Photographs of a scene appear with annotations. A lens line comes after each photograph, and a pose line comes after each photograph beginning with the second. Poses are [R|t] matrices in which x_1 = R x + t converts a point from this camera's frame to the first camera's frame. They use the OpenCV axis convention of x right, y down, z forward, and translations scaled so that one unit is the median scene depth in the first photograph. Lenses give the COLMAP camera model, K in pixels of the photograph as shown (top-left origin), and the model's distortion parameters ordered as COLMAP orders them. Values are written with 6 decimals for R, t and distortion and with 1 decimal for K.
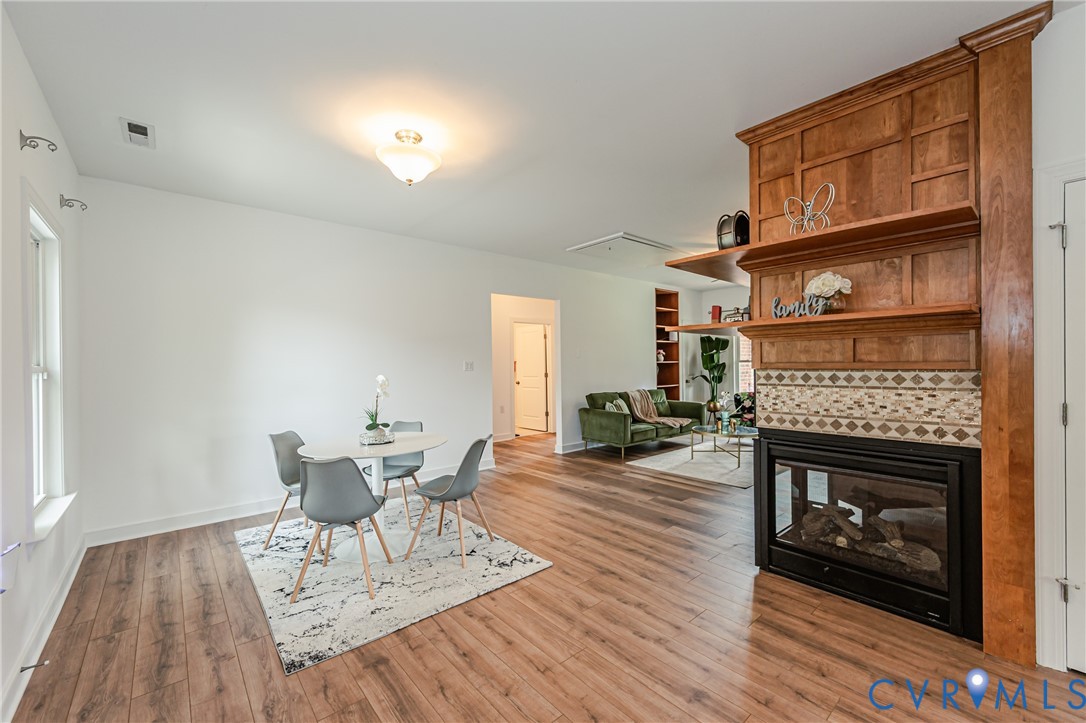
lens RADIAL K [[436.5, 0, 539.0], [0, 436.5, 363.2], [0, 0, 1]] dist [0.000140, 0.000348]
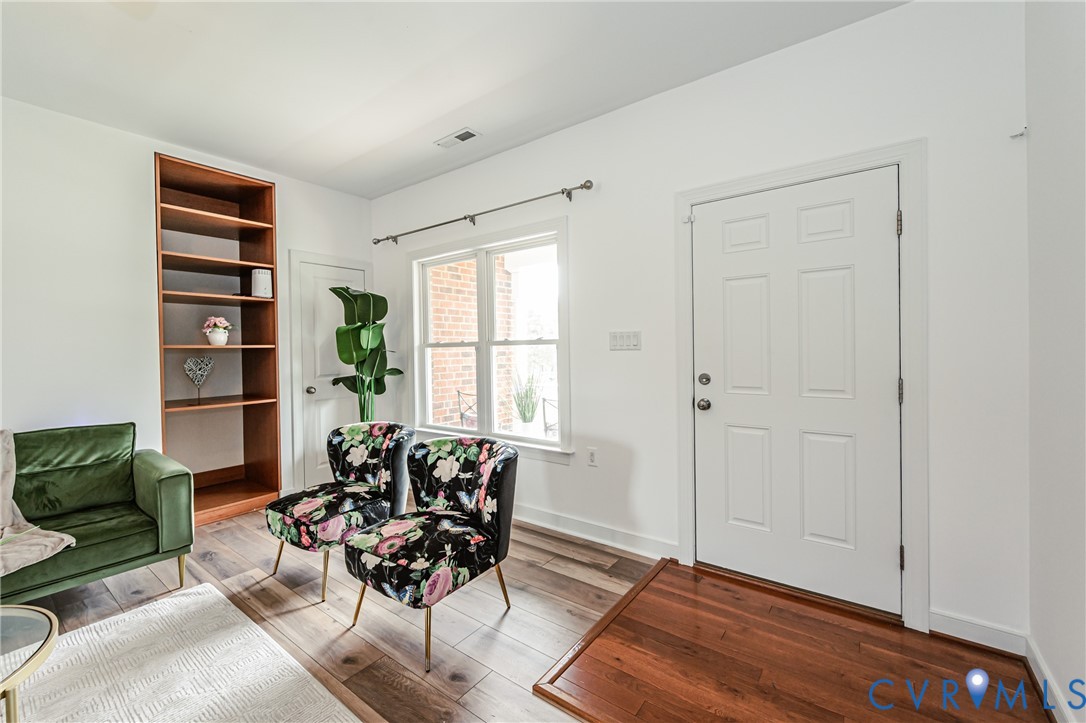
lens RADIAL K [[448.2, 0, 541.2], [0, 448.2, 351.7], [0, 0, 1]] dist [-0.000687, -0.000223]
pose [[0.977093, -0.002237, 0.212802, 1.537167], [0.000804, 0.999976, 0.006818, -0.001686], [-0.212812, -0.006491, 0.977072, 1.643876]]
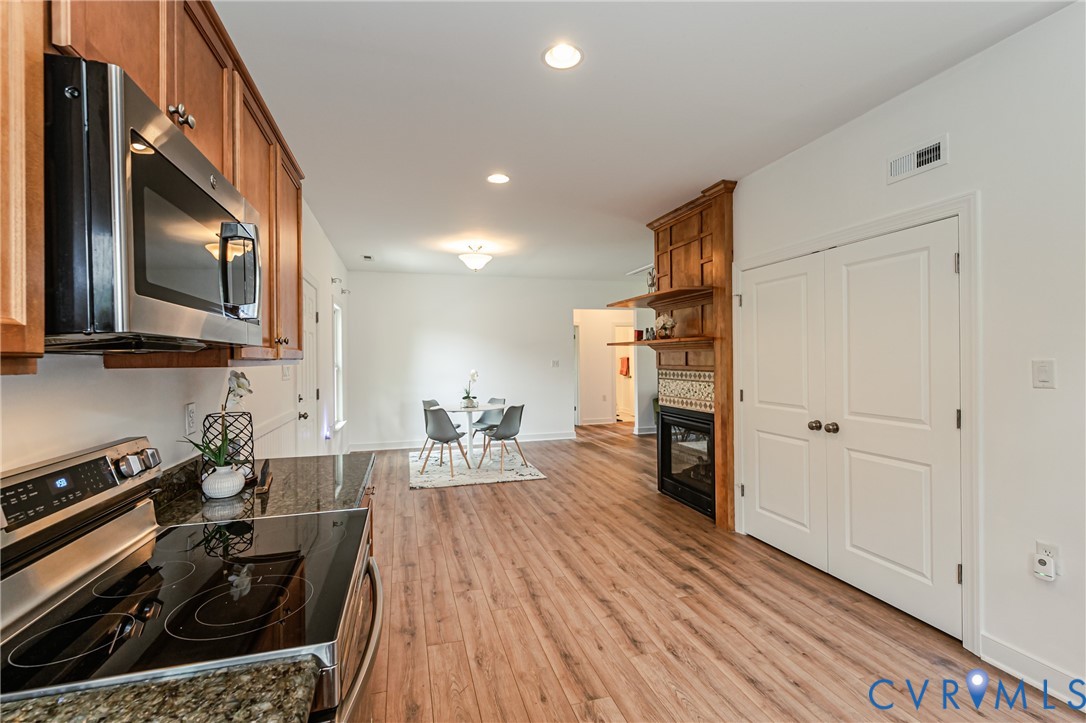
lens RADIAL K [[481.7, 0, 538.3], [0, 481.7, 355.8], [0, 0, 1]] dist [-0.003143, -0.000307]
pose [[0.908253, 0.000589, -0.418421, 0.883115], [-0.000388, 1.000000, 0.000566, -0.037667], [0.418421, -0.000351, 0.908253, -0.848821]]
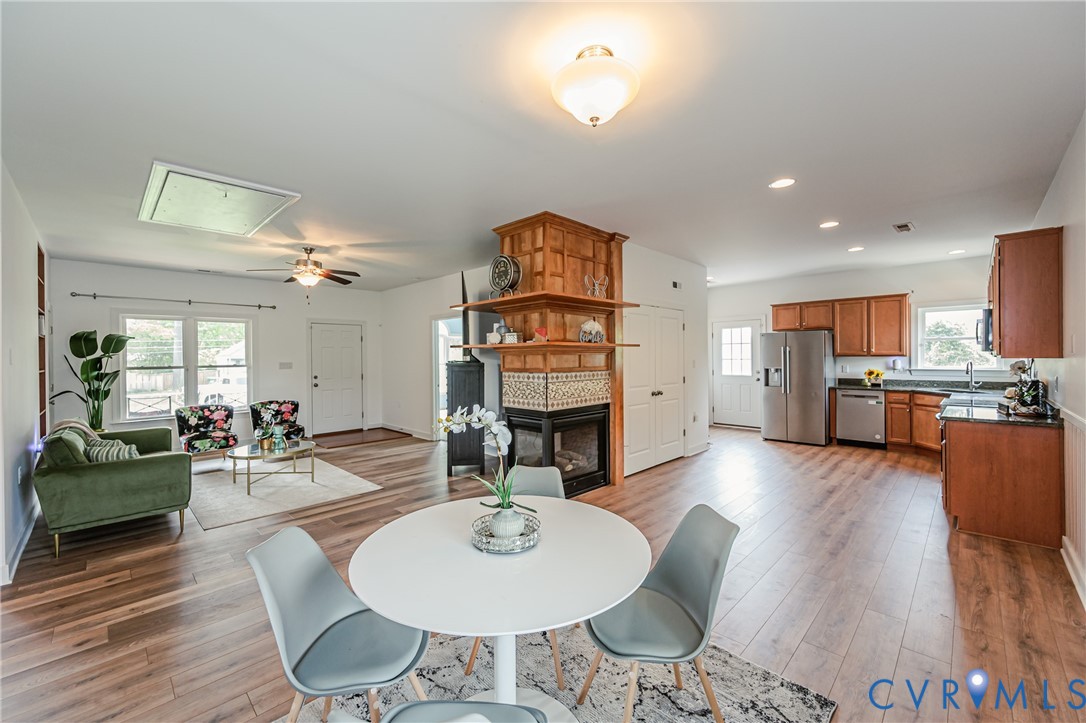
lens RADIAL K [[437.6, 0, 539.6], [0, 437.6, 356.4], [0, 0, 1]] dist [0.001350, 0.000186]
pose [[-0.079946, 0.014439, 0.996695, -1.044219], [0.010618, 0.999851, -0.013633, -0.023360], [-0.996743, 0.009493, -0.080087, 1.203880]]
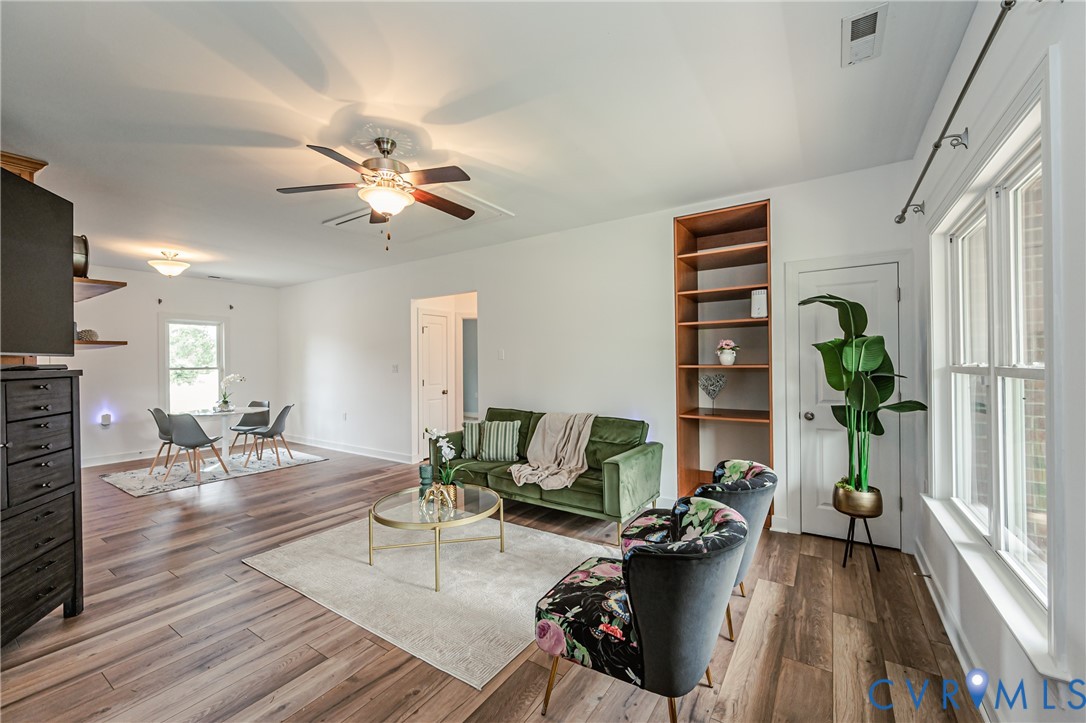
lens RADIAL K [[436.5, 0, 539.0], [0, 436.5, 363.2], [0, 0, 1]] dist [0.000140, 0.000348]
pose [[0.267539, 0.013173, -0.963457, 2.122149], [0.008087, 0.999841, 0.015916, -0.046404], [0.963513, -0.012050, 0.267390, 2.157656]]
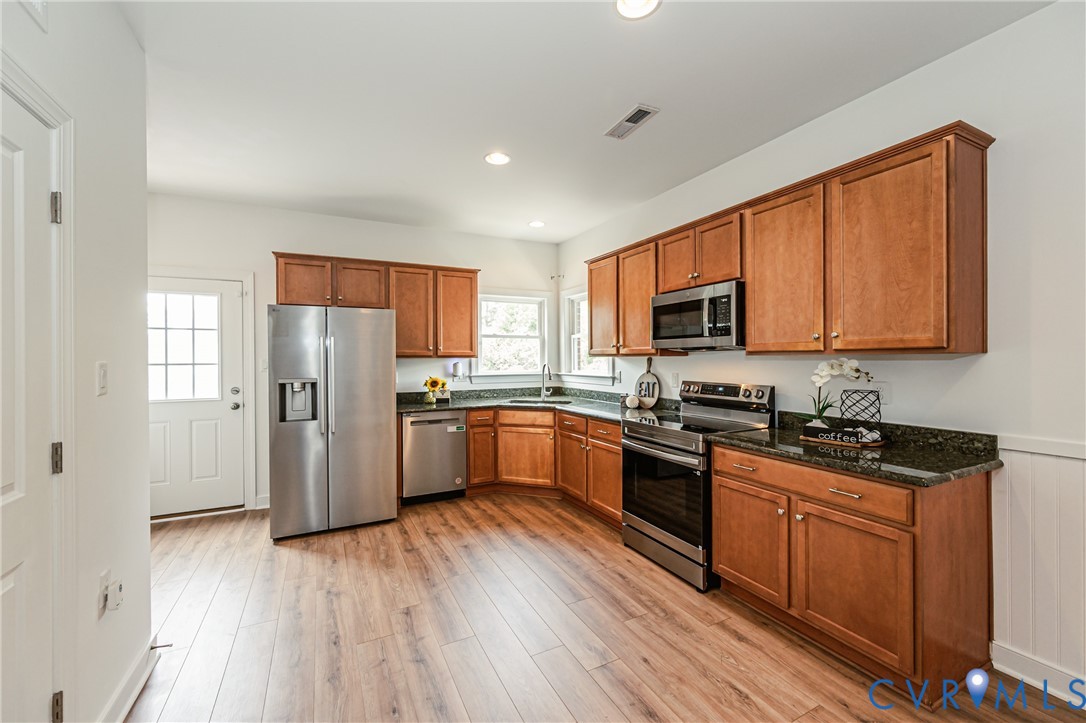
lens RADIAL K [[435.8, 0, 538.6], [0, 435.8, 357.9], [0, 0, 1]] dist [0.000052, 0.000462]
pose [[-0.969527, 0.020350, 0.244139, 0.563284], [0.020116, 0.999792, -0.003455, -0.023414], [-0.244159, 0.001562, -0.969734, 0.597106]]
